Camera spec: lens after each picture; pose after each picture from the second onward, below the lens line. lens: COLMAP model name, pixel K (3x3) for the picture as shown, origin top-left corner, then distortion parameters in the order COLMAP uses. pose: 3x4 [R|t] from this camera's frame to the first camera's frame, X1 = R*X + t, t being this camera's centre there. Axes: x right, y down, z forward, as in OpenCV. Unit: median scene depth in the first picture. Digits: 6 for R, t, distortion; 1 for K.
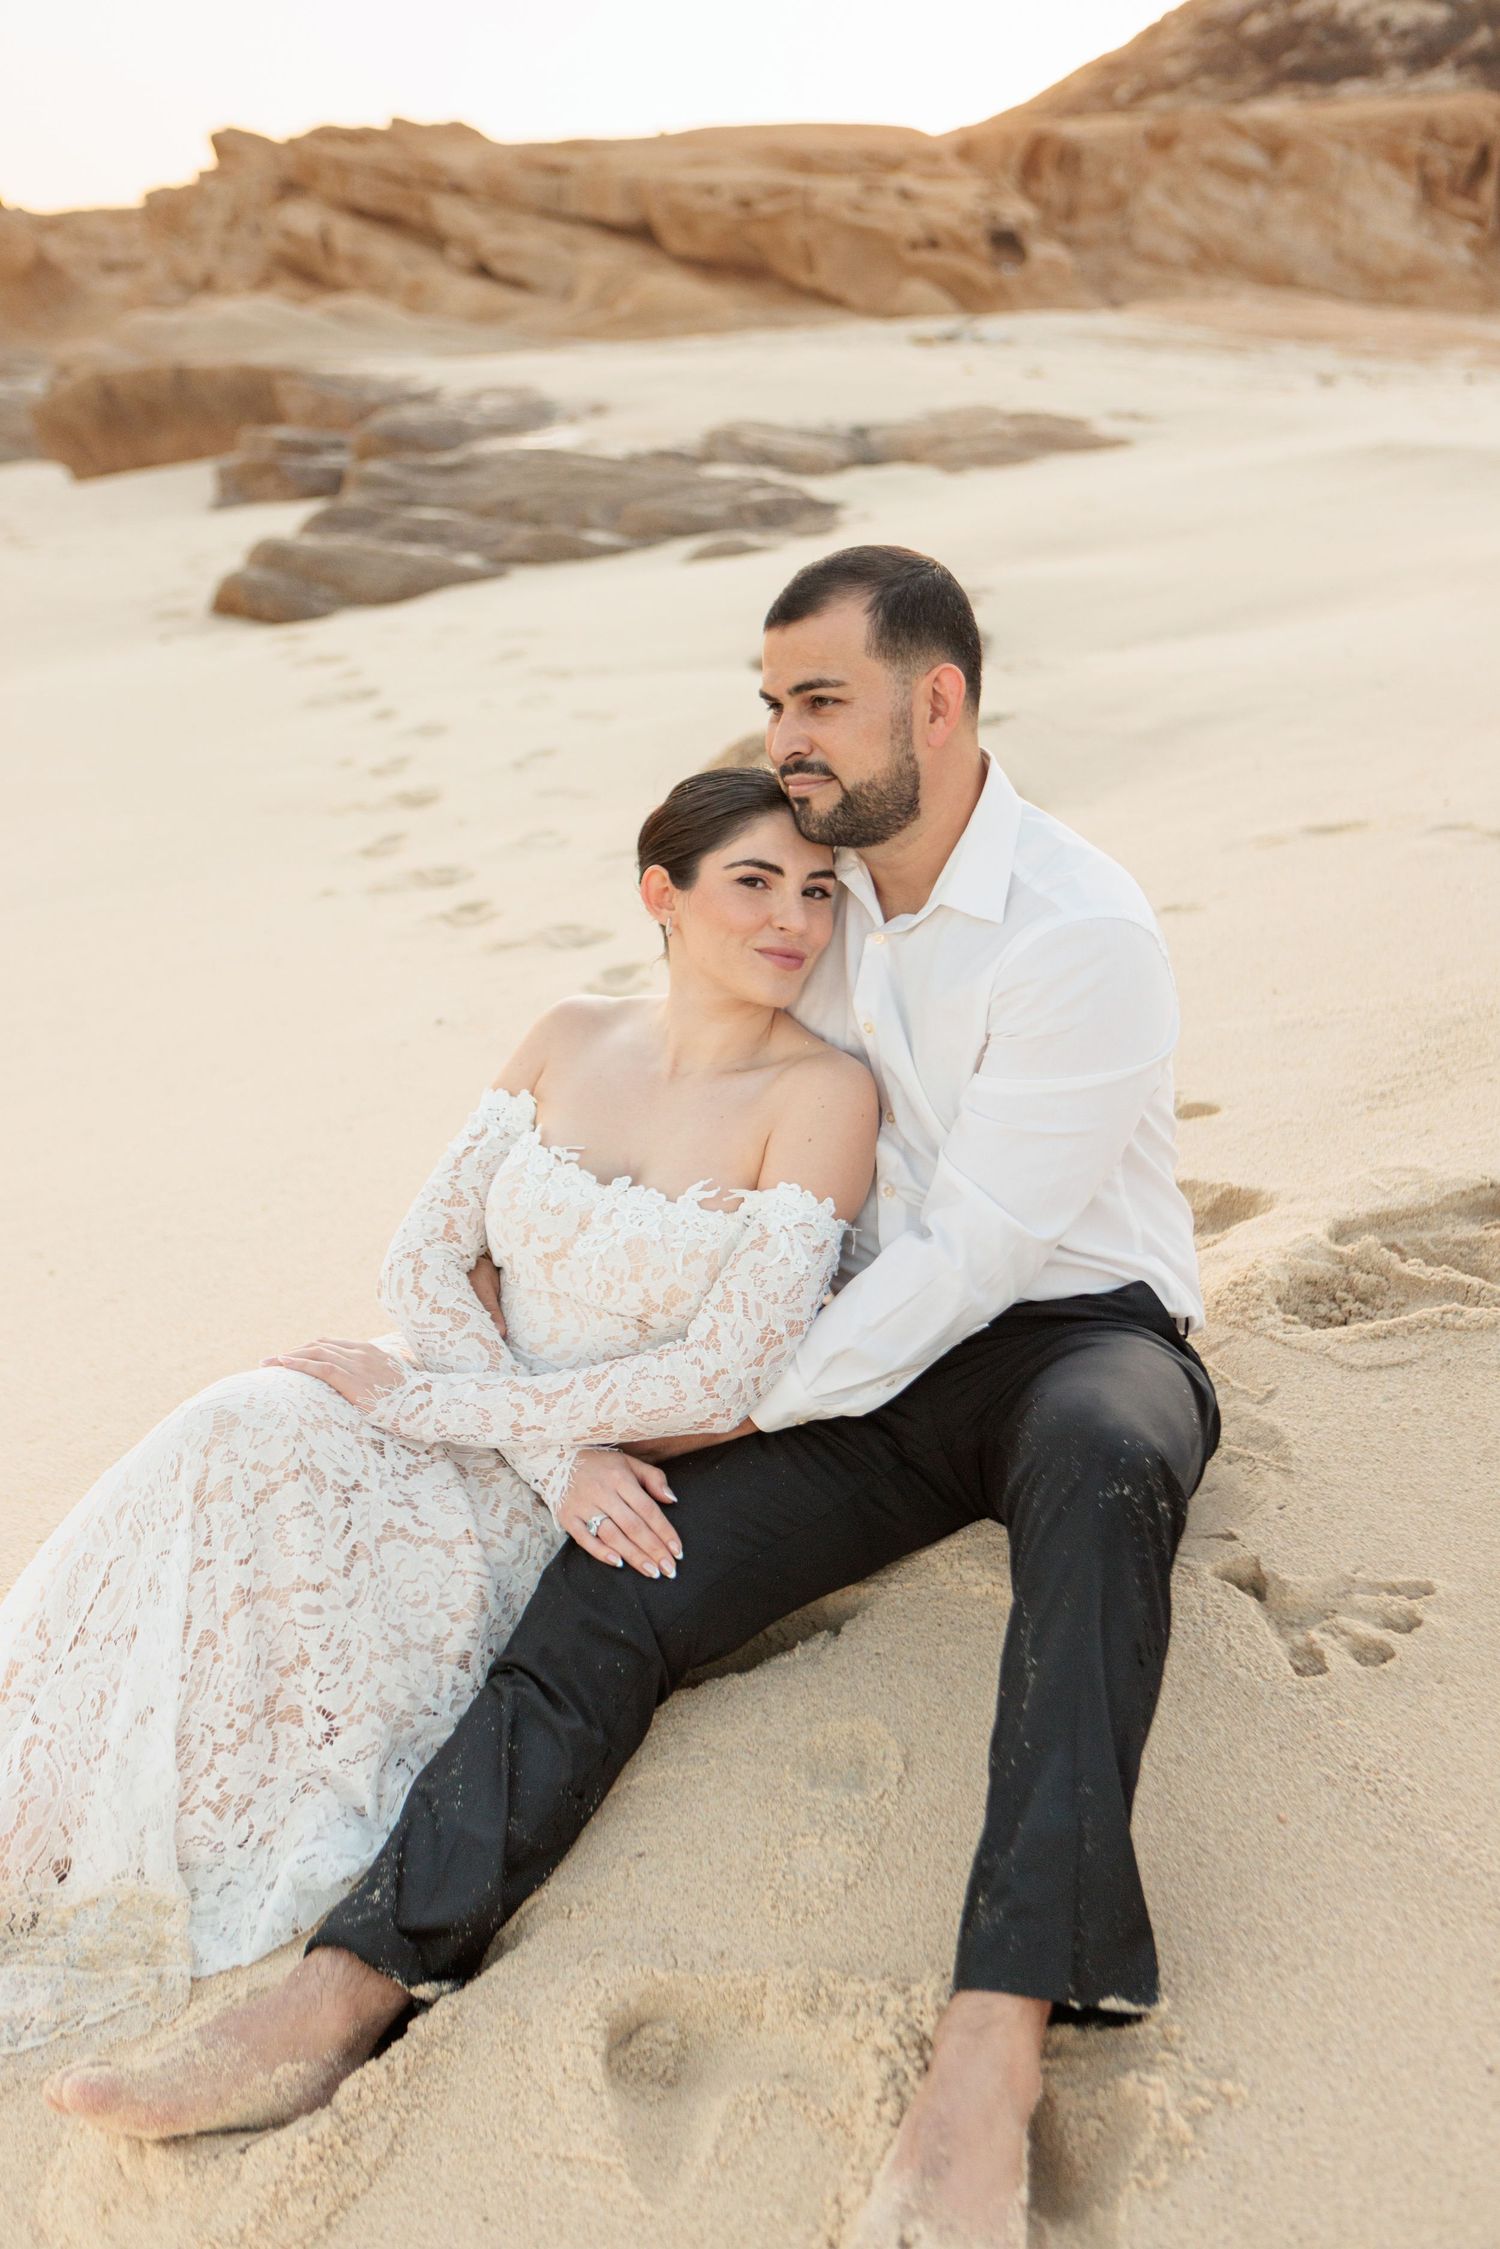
lens RADIAL K [[2390.8, 0, 751.9], [0, 2390.8, 1127.8], [0, 0, 1]] dist [0.081223, 0.000000]
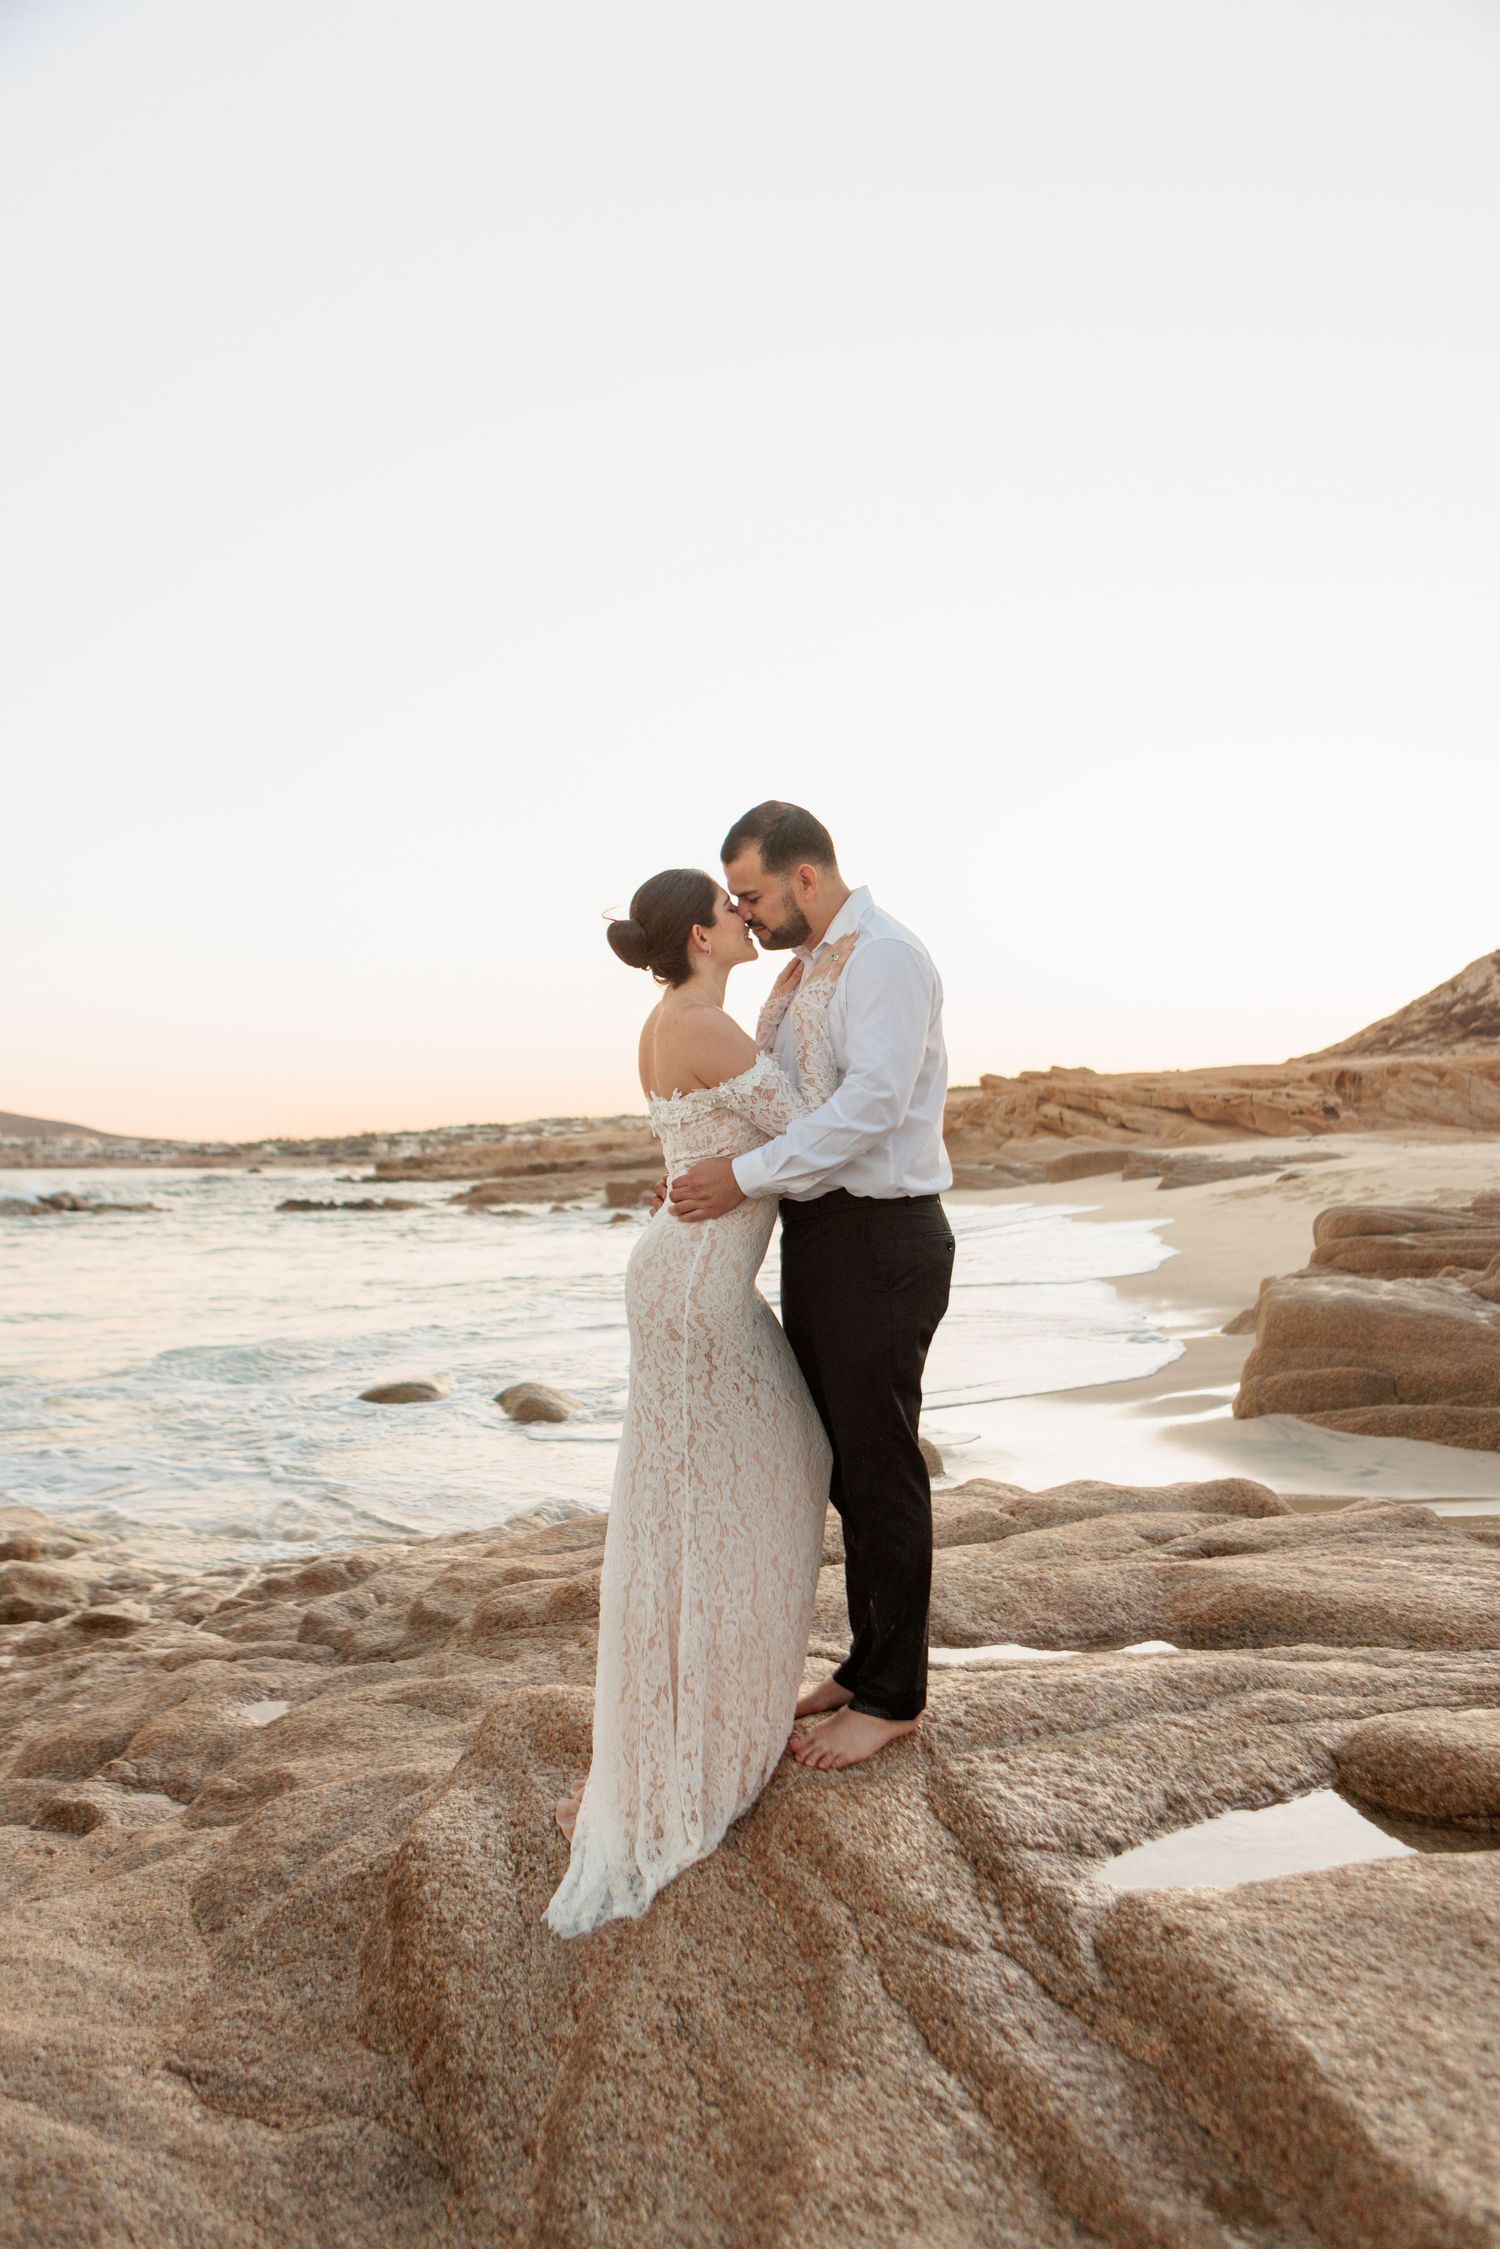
lens RADIAL K [[1692.6, 0, 746.3], [0, 1692.6, 1126.6], [0, 0, 1]] dist [0.007484, 0.001031]
pose [[0.969640, -0.025708, -0.243181, -0.058816], [-0.057224, 0.942993, -0.327857, 0.270377], [0.237746, 0.331819, 0.912892, -0.770777]]
